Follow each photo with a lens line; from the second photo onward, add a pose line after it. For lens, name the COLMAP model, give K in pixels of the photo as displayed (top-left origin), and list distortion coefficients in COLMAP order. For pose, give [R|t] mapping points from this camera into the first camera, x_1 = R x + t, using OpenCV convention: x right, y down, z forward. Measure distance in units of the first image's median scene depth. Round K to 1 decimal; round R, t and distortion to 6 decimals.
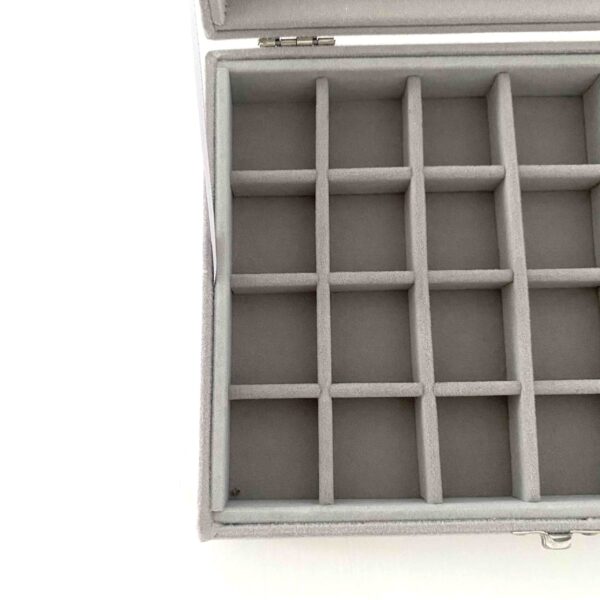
lens RADIAL K [[585.3, 0, 300.0], [0, 585.3, 300.0], [0, 0, 1]] dist [-0.019536, 0.004209]
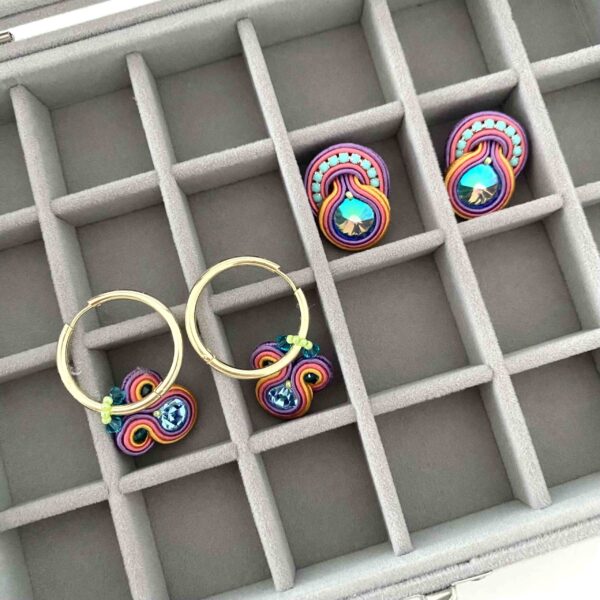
lens RADIAL K [[758.9, 0, 300.0], [0, 758.9, 292.8], [0, 0, 1]] dist [0.027871, -0.040518]
pose [[0.961647, -0.266640, 0.064327, 0.264075], [0.268137, 0.963253, -0.015719, -0.006400], [-0.057772, 0.032365, 0.997805, 0.002086]]
